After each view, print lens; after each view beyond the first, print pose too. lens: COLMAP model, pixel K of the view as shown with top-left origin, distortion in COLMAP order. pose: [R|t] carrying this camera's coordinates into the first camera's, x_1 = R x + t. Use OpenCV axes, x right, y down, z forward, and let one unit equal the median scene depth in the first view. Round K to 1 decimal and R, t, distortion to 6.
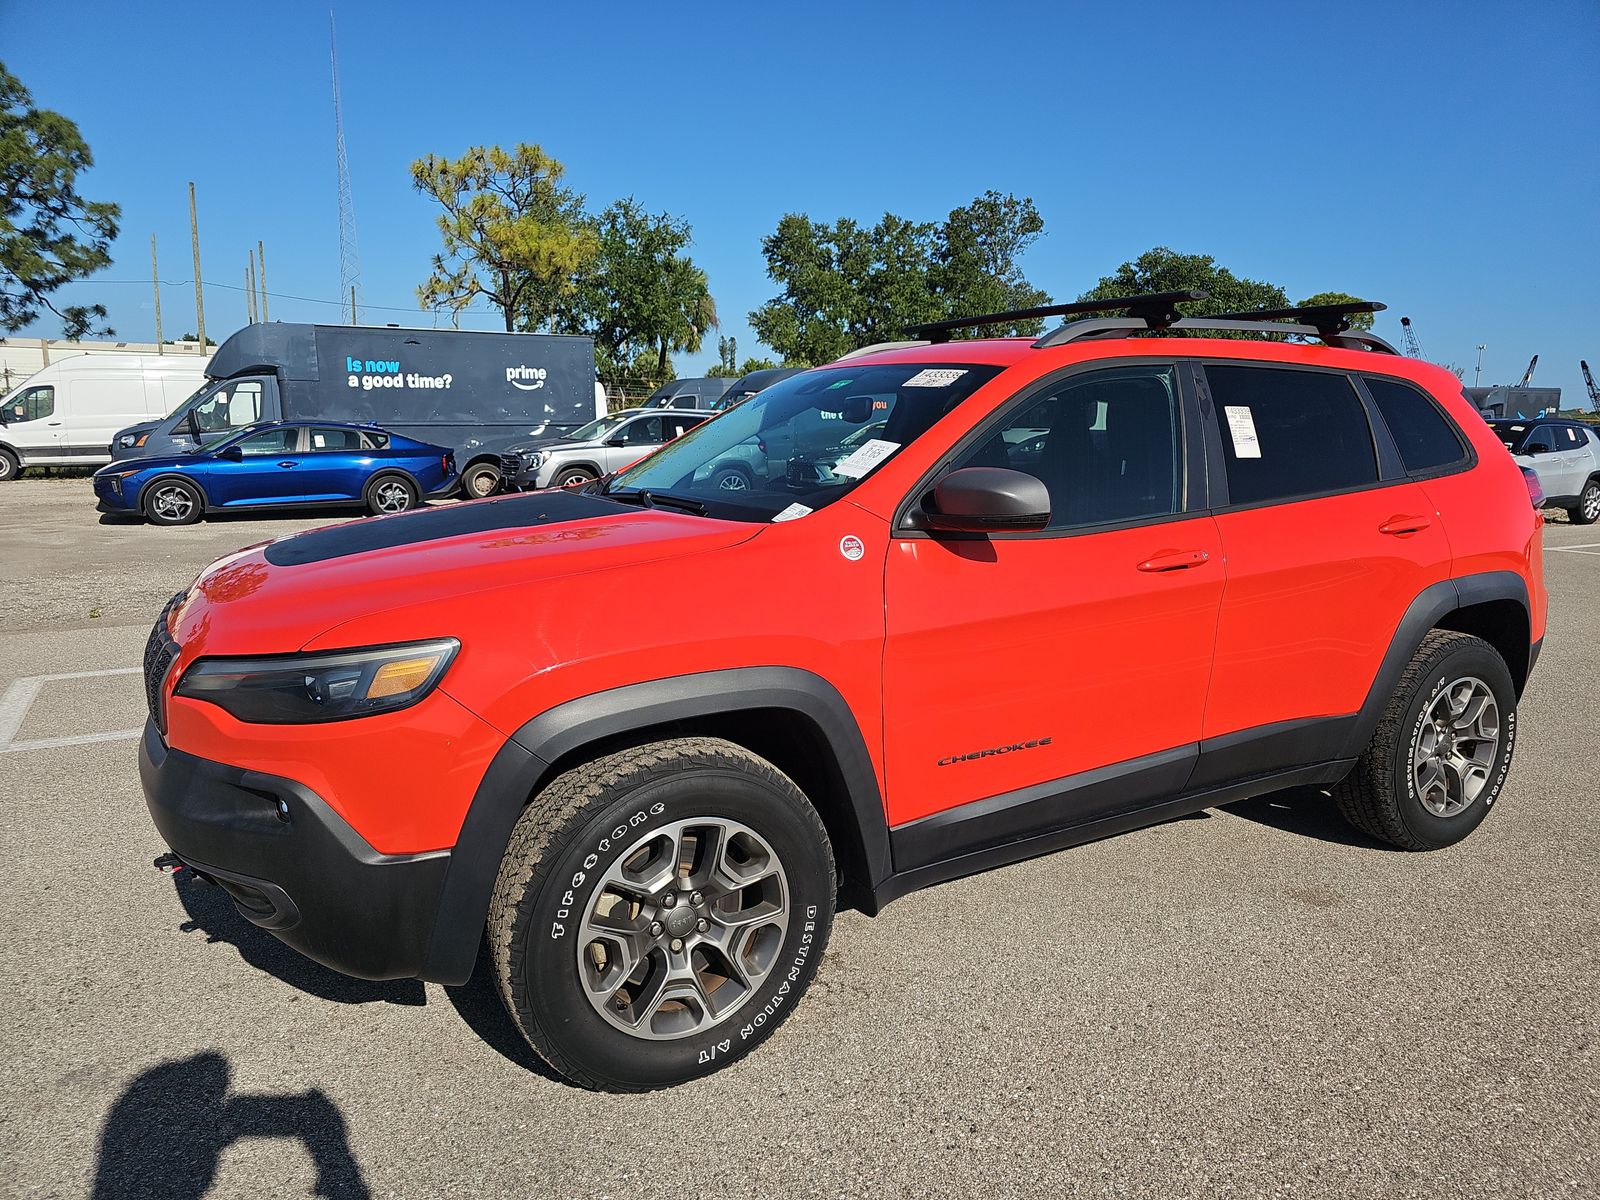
lens RADIAL K [[1057.3, 0, 808.7], [0, 1057.3, 606.9], [0, 0, 1]] dist [0.011142, -0.004803]
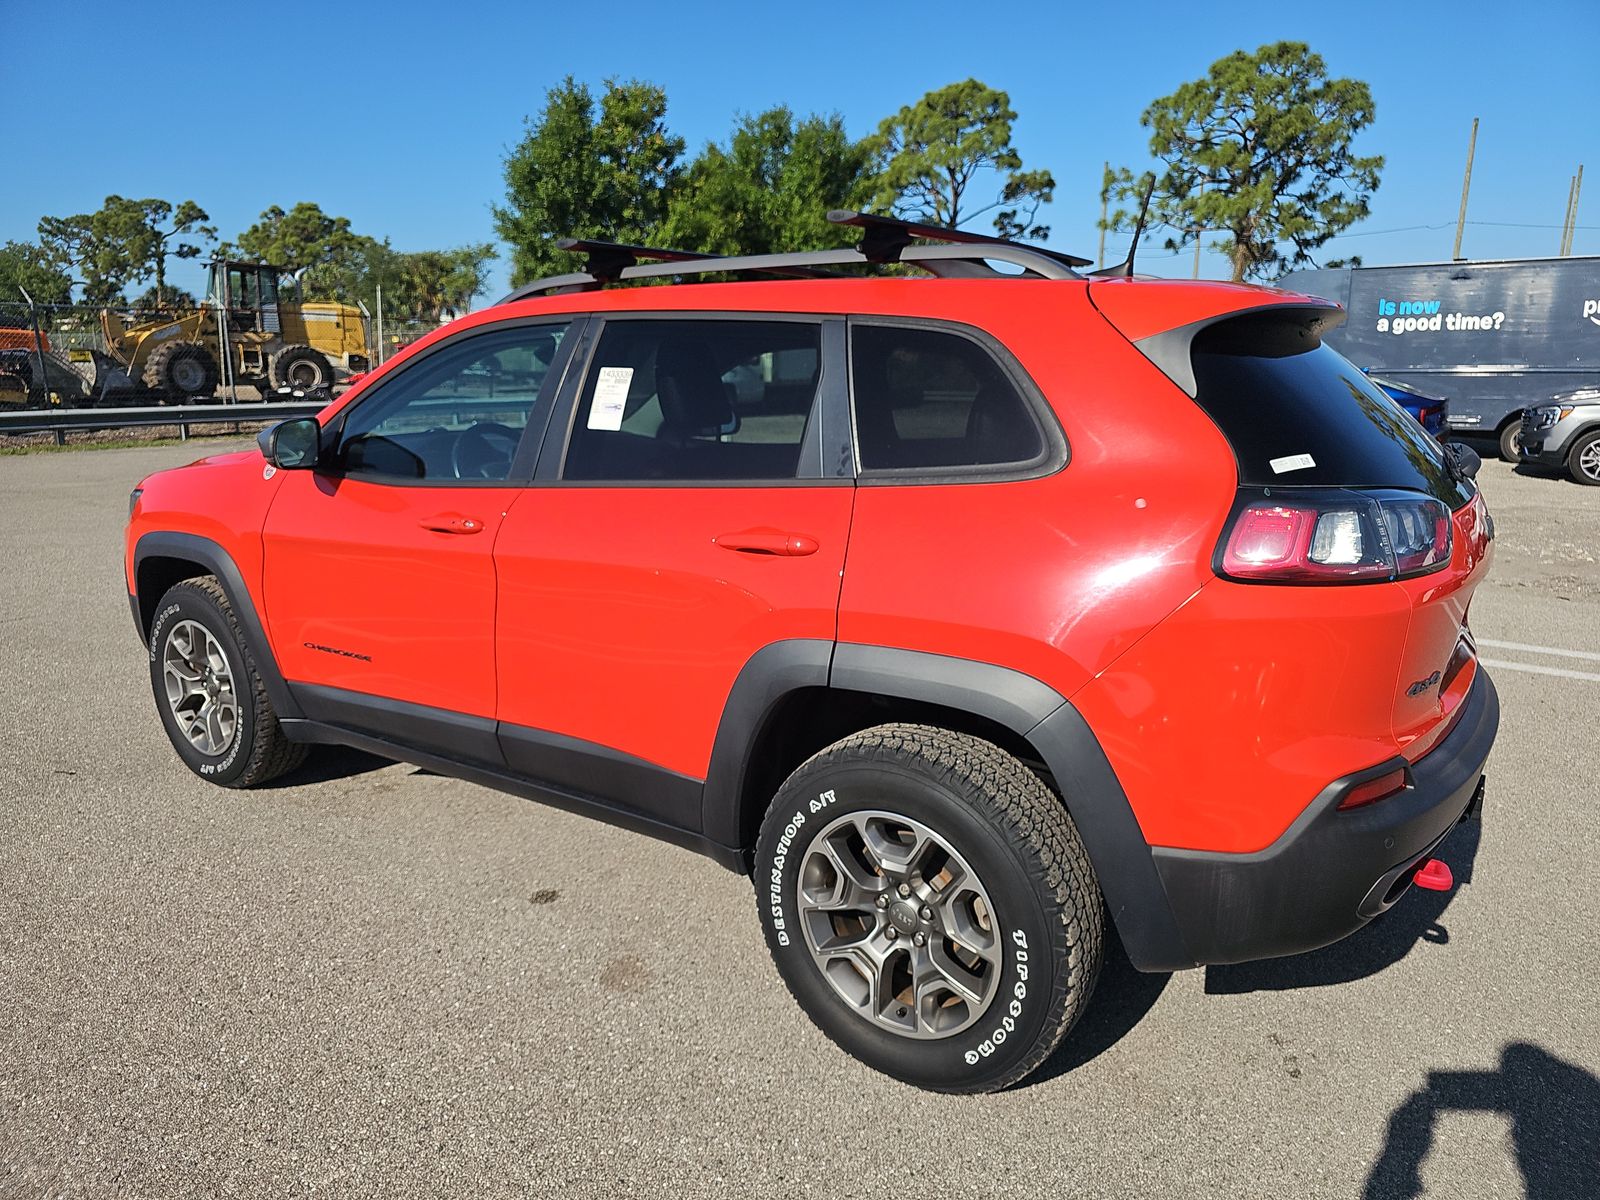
lens RADIAL K [[1057.3, 0, 809.2], [0, 1057.3, 591.7], [0, 0, 1]] dist [0.011142, -0.004803]
pose [[0.446717, 0.186181, -0.875089, 1.254914], [-0.153496, 0.979554, 0.130050, -0.147459], [0.881410, 0.076227, 0.466161, 0.754692]]
